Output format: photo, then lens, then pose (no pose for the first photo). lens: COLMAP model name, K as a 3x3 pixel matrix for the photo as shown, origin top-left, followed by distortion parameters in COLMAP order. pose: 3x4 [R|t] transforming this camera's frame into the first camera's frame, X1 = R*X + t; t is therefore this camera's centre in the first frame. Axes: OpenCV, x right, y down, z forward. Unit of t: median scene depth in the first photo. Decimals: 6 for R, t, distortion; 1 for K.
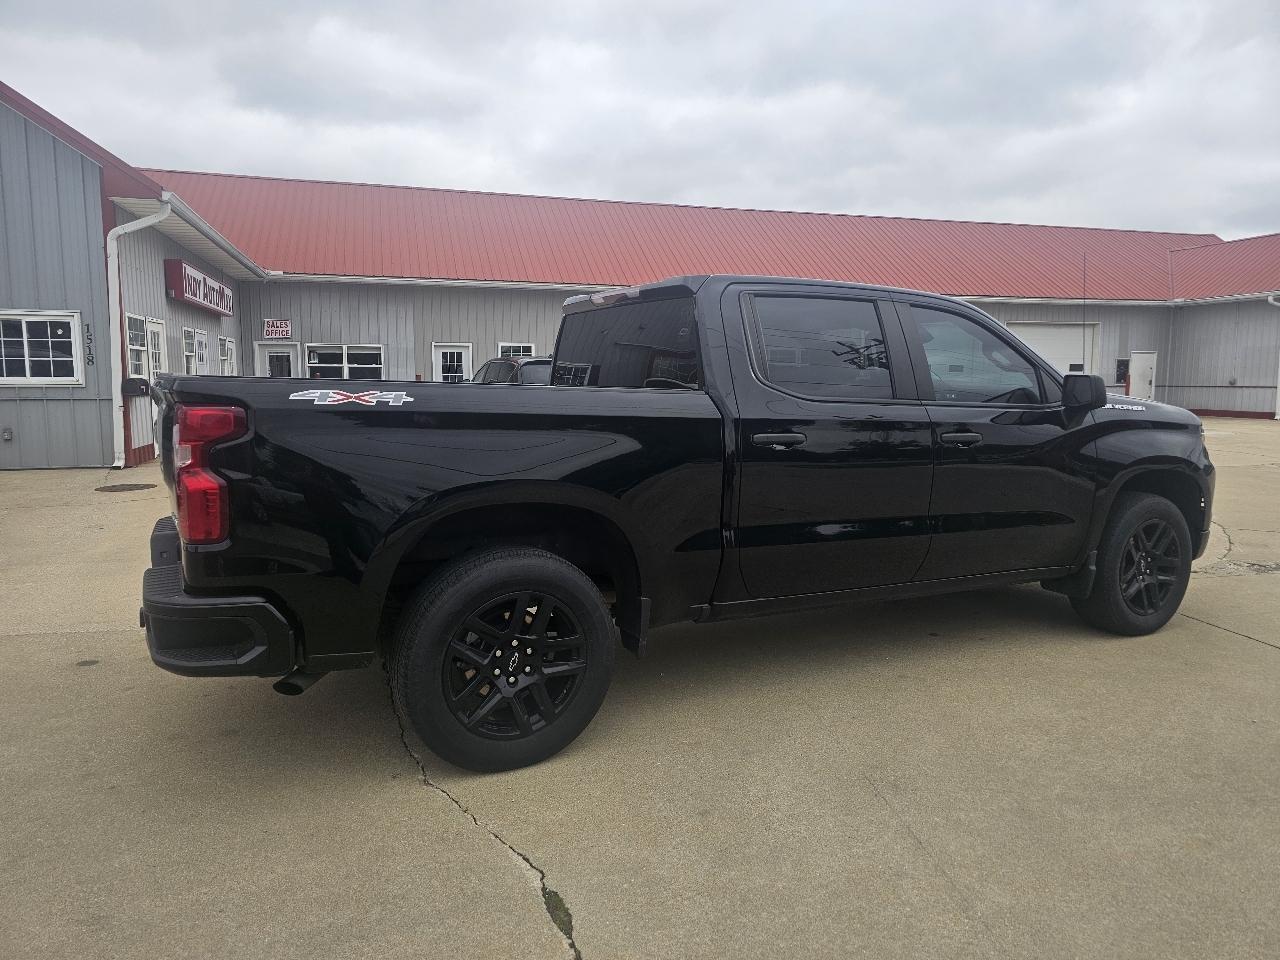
lens RADIAL K [[858.5, 0, 651.8], [0, 858.5, 475.9], [0, 0, 1]] dist [0.044505, -0.037321]
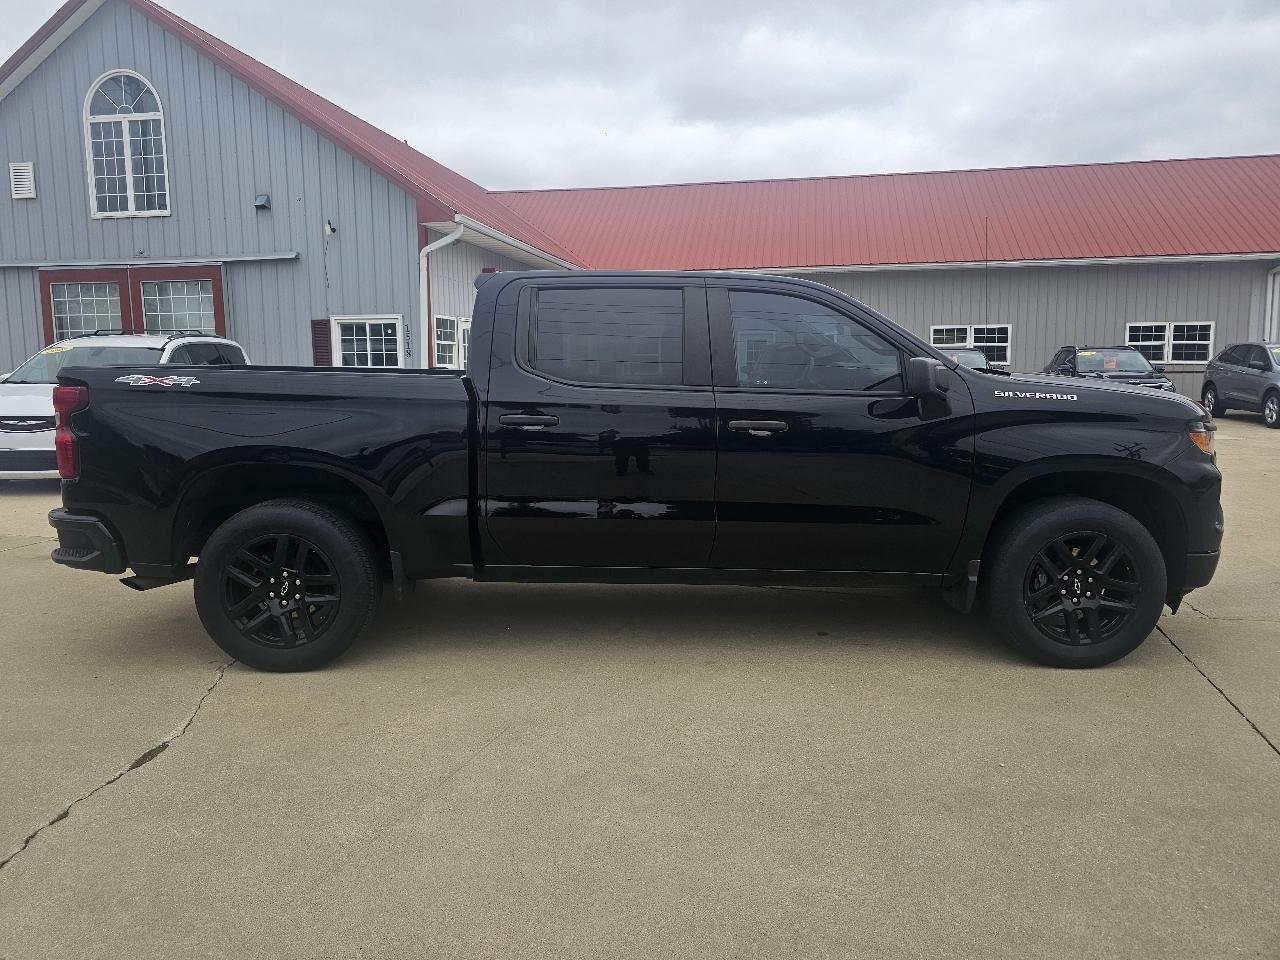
lens RADIAL K [[858.5, 0, 651.1], [0, 858.5, 471.5], [0, 0, 1]] dist [0.044505, -0.037321]
pose [[0.891867, 0.050692, -0.449448, 0.256632], [-0.045999, 0.998713, 0.021362, -0.002755], [0.449953, 0.001622, 0.893051, 0.029034]]
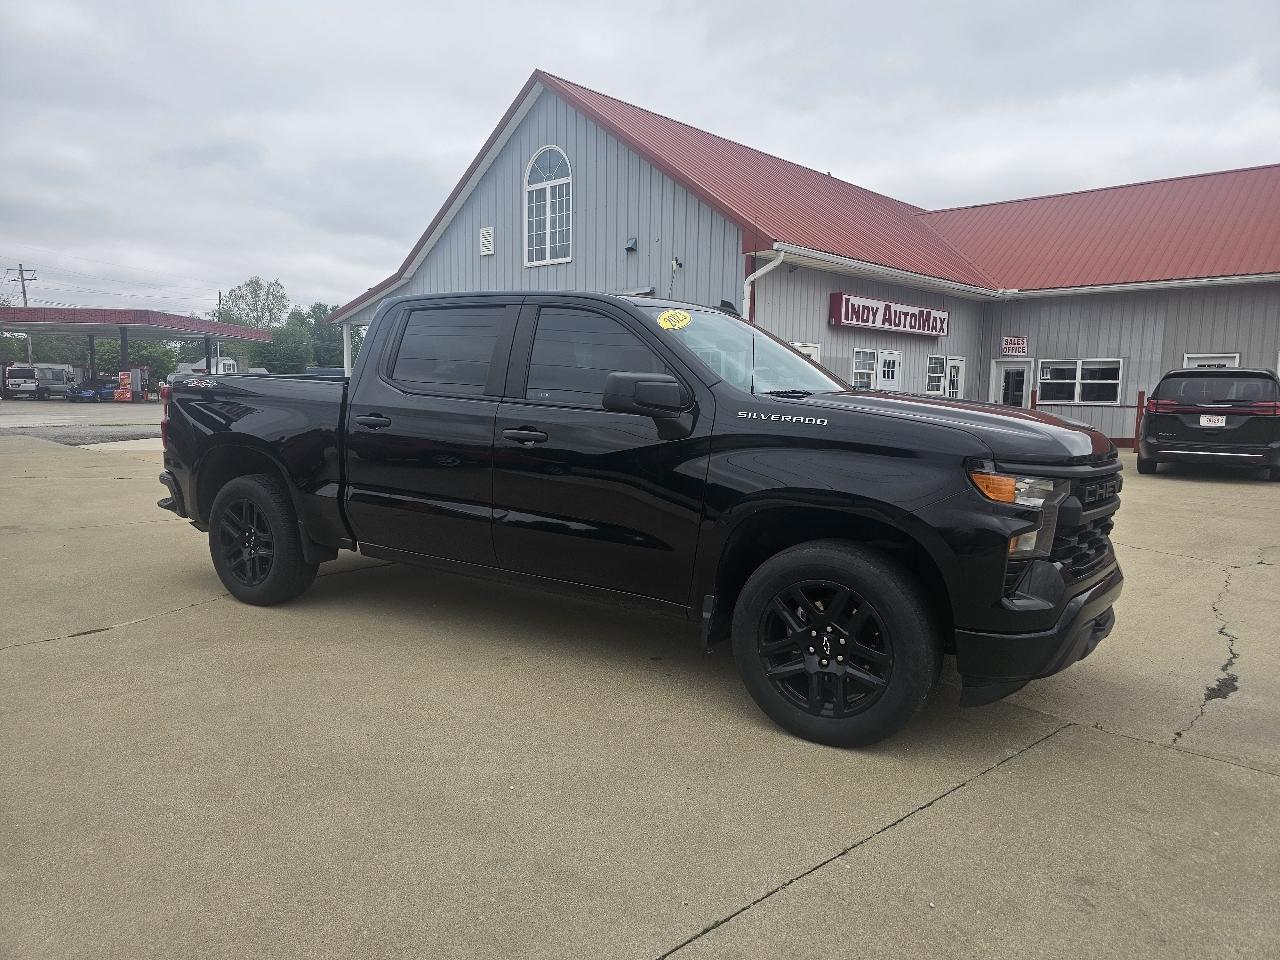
lens RADIAL K [[858.5, 0, 656.2], [0, 858.5, 495.6], [0, 0, 1]] dist [0.044505, -0.037321]
pose [[0.505801, 0.113271, -0.855181, 0.488675], [-0.113602, 0.991454, 0.064131, -0.021348], [0.855138, 0.064713, 0.514346, 0.230151]]
